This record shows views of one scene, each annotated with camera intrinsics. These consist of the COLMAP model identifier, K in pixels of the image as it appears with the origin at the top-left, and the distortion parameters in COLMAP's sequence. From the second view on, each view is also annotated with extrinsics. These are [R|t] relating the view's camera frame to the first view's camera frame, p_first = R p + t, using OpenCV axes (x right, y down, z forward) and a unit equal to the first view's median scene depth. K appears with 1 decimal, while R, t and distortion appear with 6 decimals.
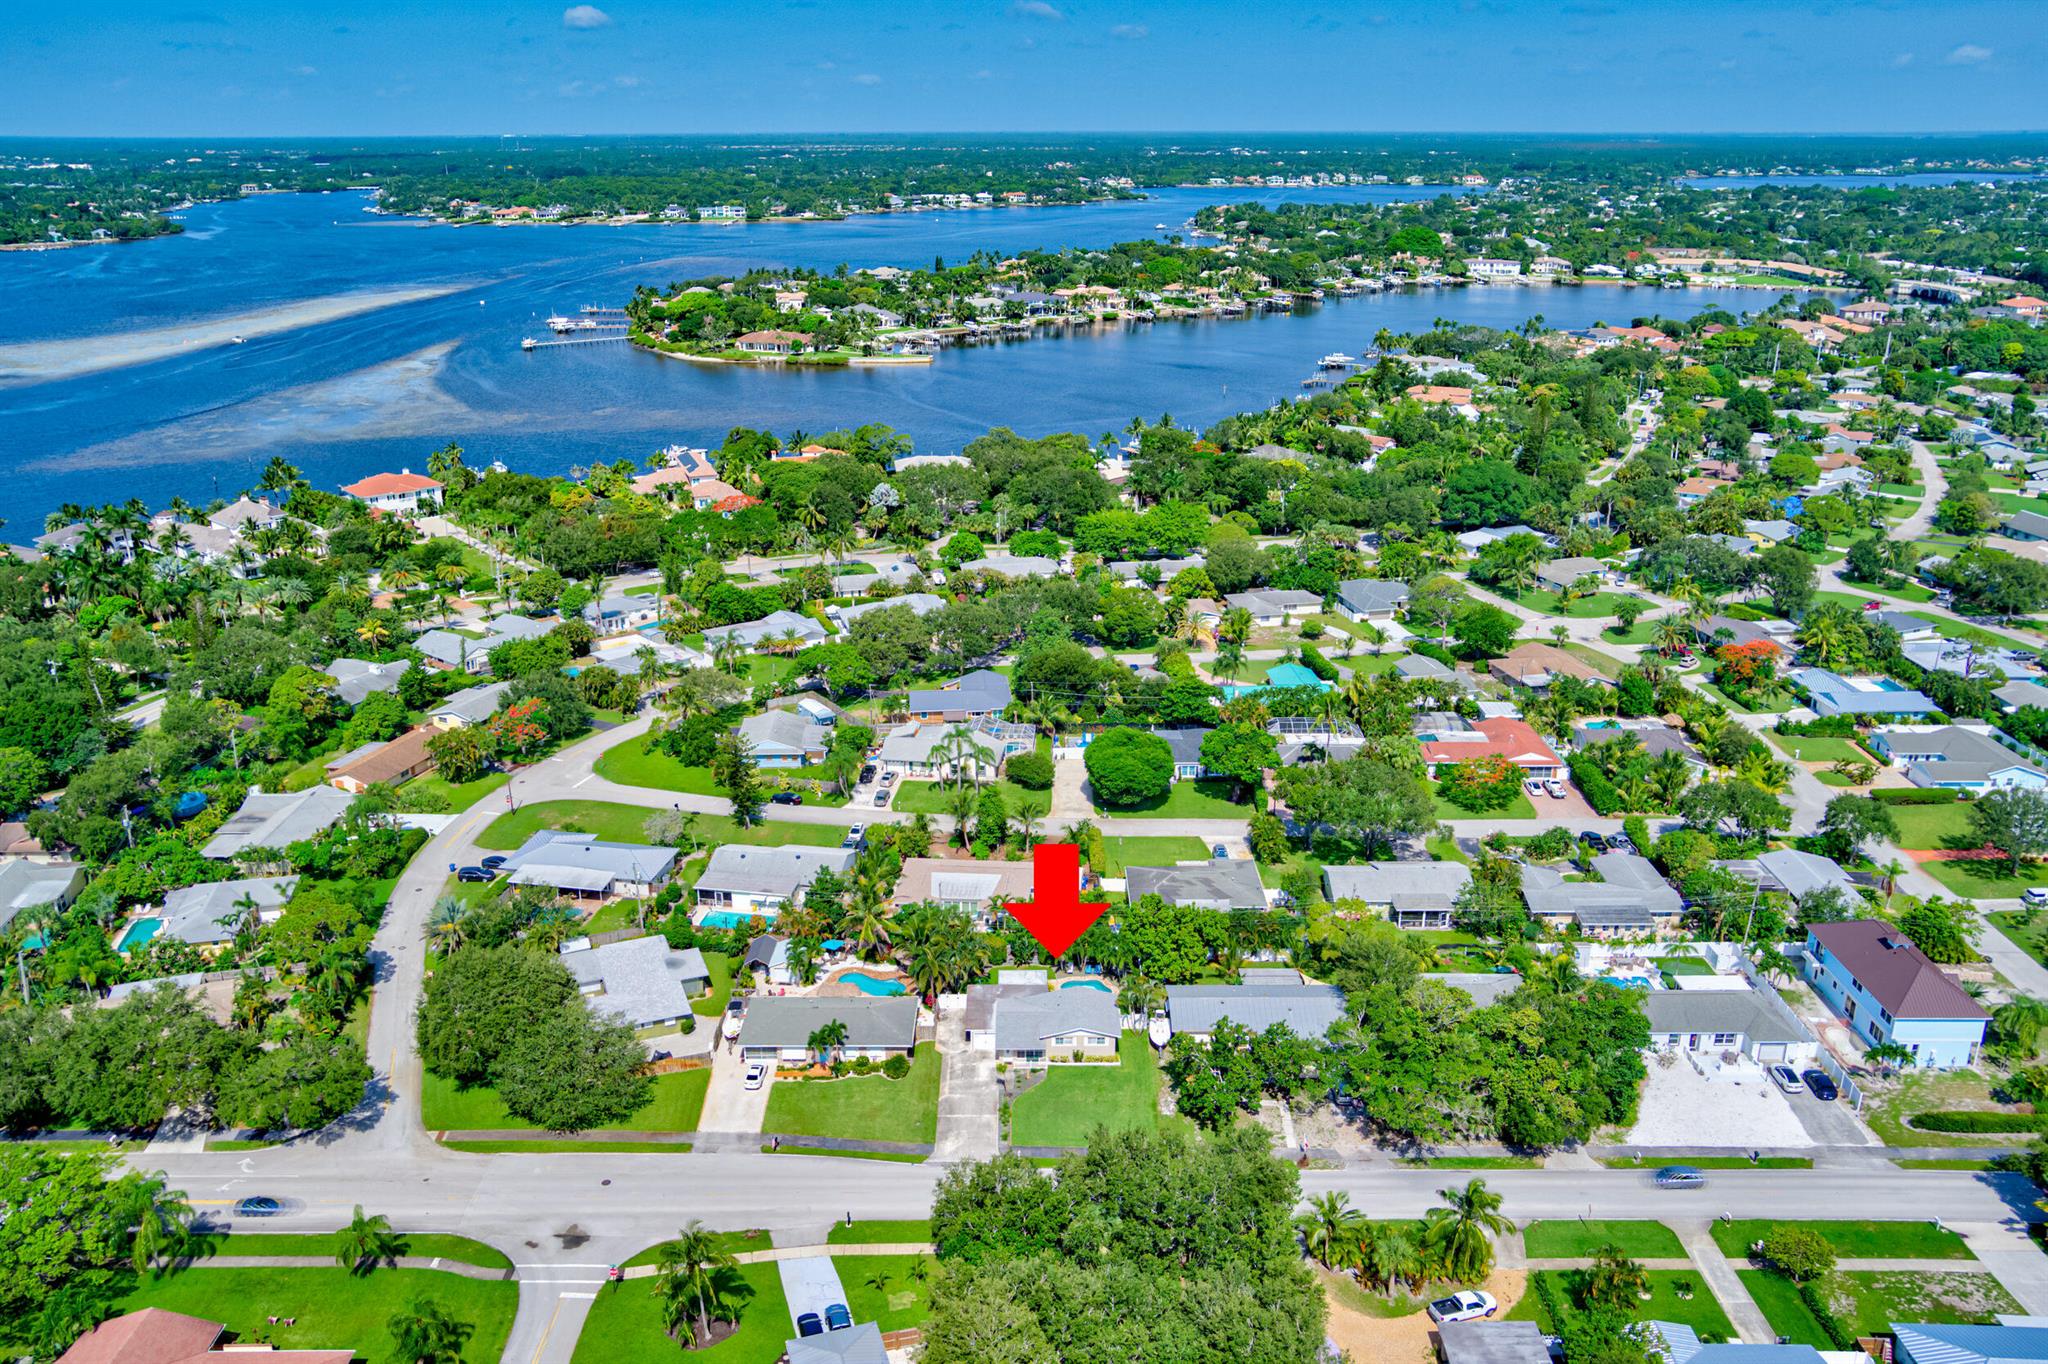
lens RADIAL K [[1600.9, 0, 1020.2], [0, 1600.9, 685.7], [0, 0, 1]] dist [-0.035447, 0.043651]
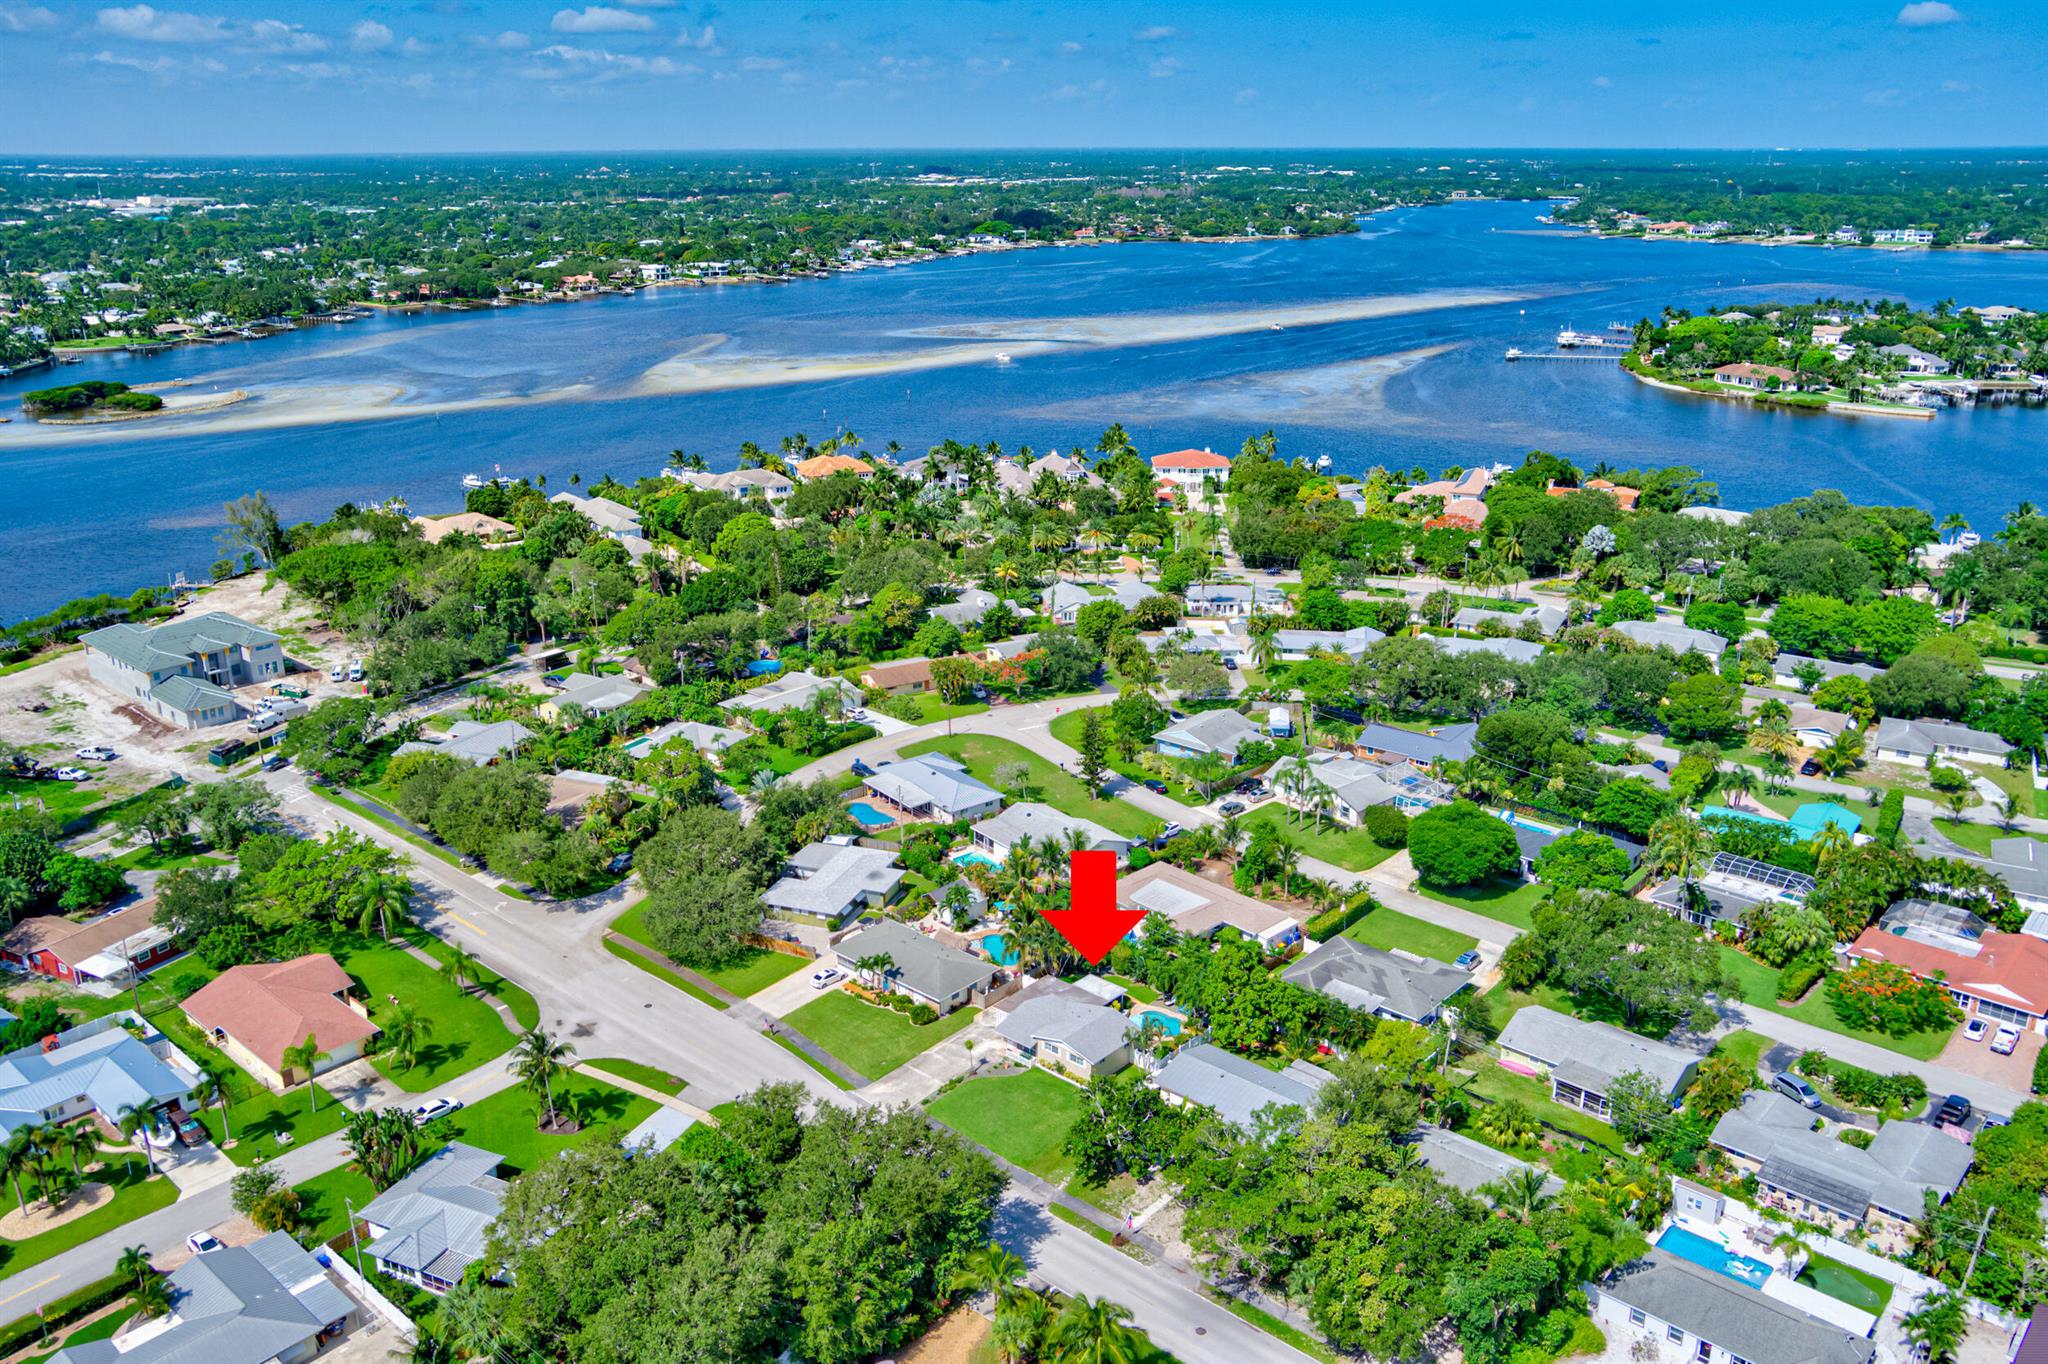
lens RADIAL K [[1614.2, 0, 1021.8], [0, 1614.2, 682.3], [0, 0, 1]] dist [-0.041383, 0.048613]
pose [[0.747675, 0.212591, -0.629116, 0.367671], [-0.219562, 0.973230, 0.067936, -0.039488], [0.626717, 0.087336, 0.774337, 0.116582]]
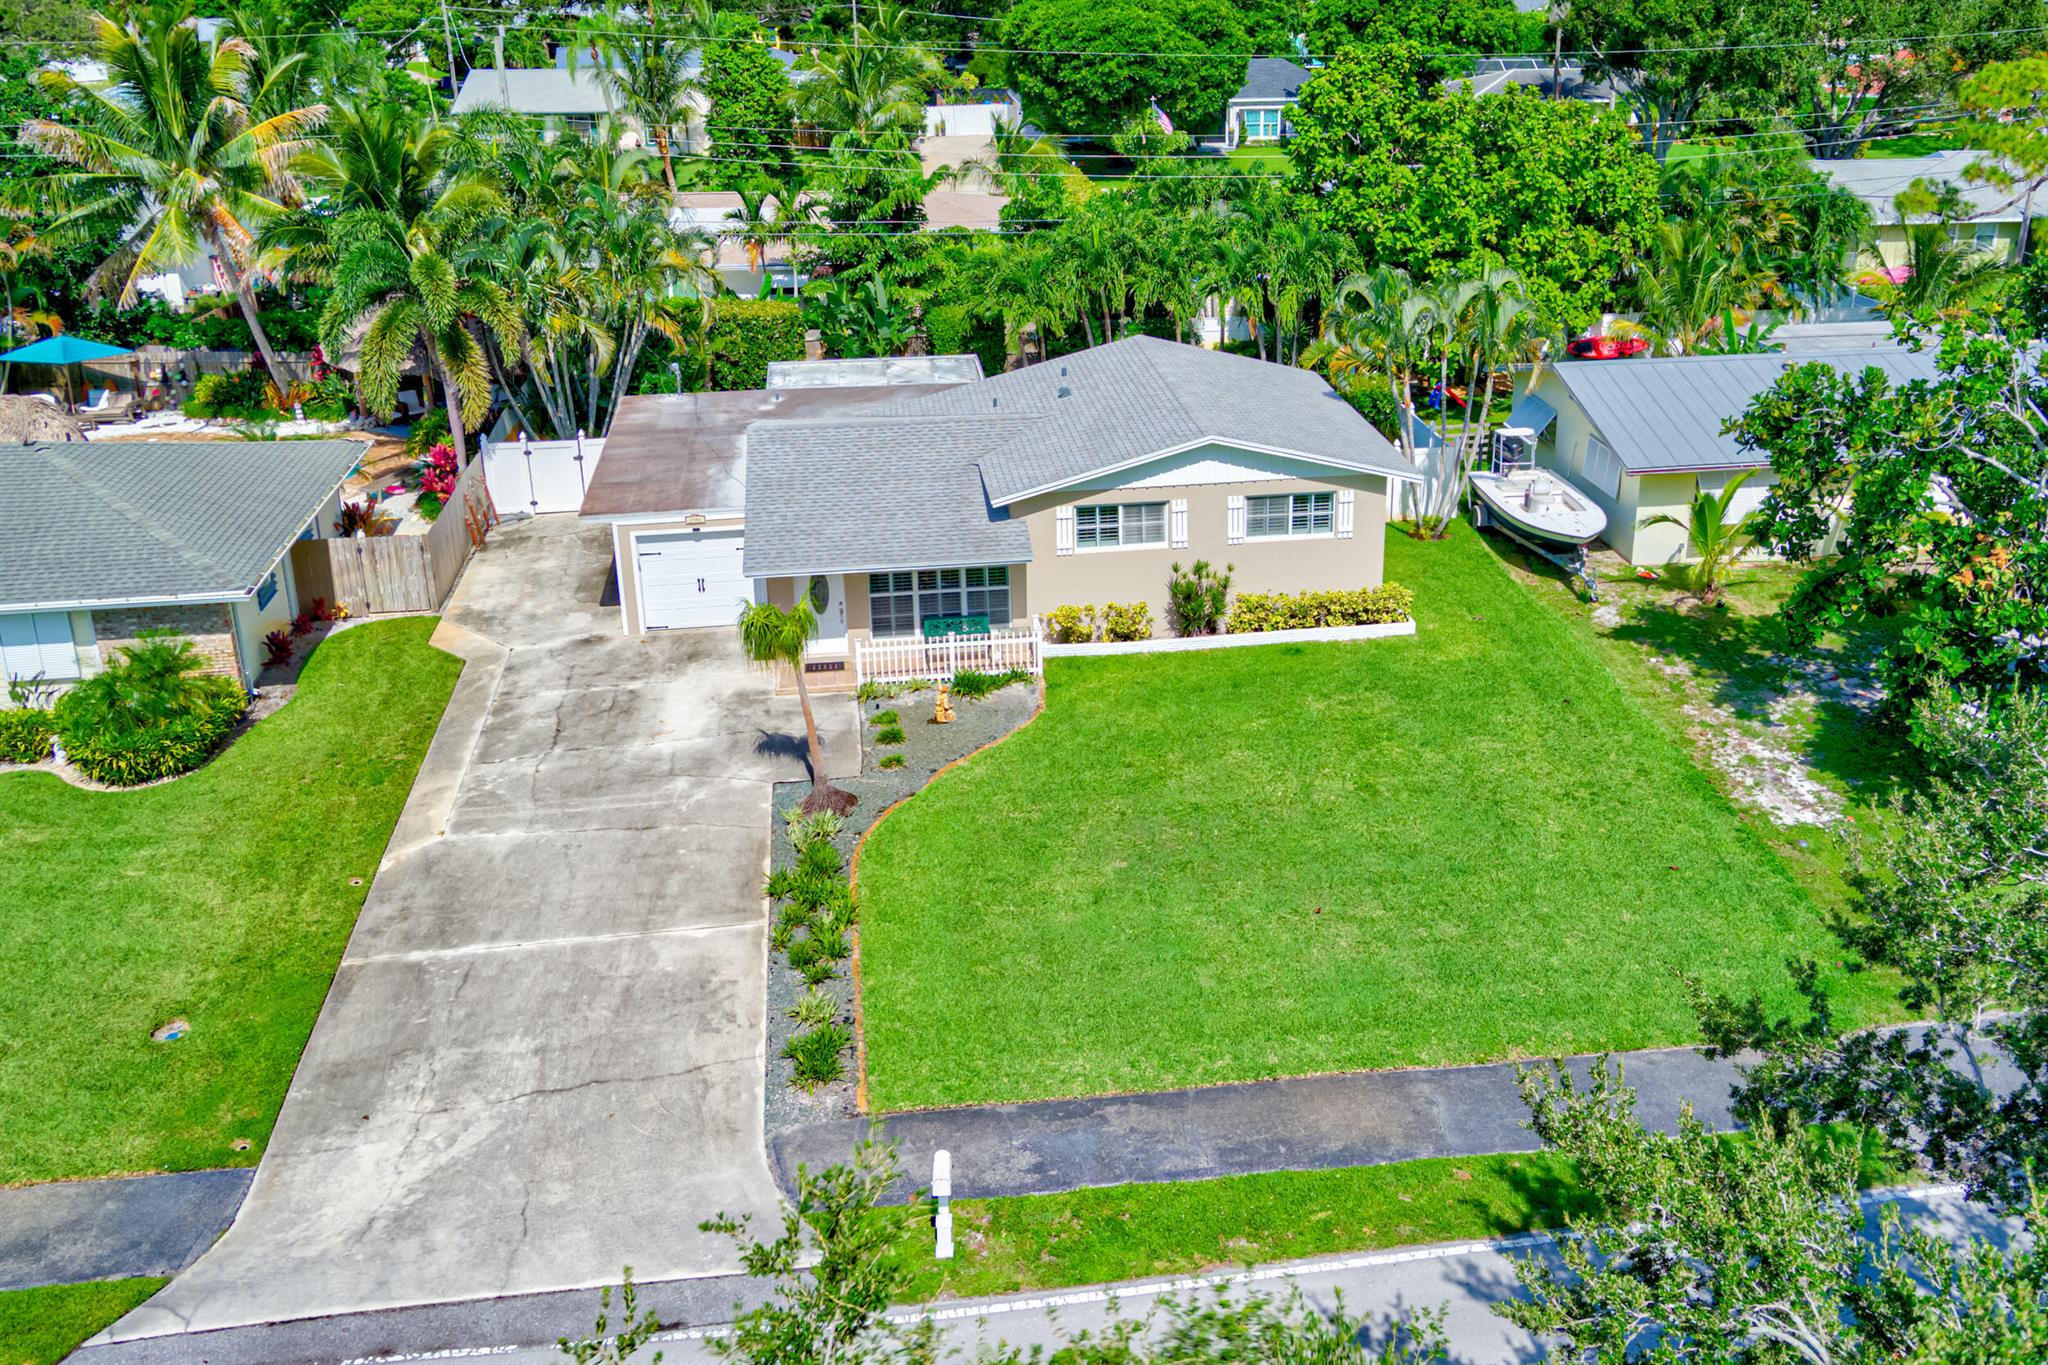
lens RADIAL K [[1856.2, 0, 1185.1], [0, 1856.2, 586.2], [0, 0, 1]] dist [-0.024021, 0.013839]
pose [[0.982125, -0.059344, 0.178630, -0.002692], [0.056150, 0.998160, 0.022887, 0.138639], [-0.179660, -0.012448, 0.983650, 0.483415]]
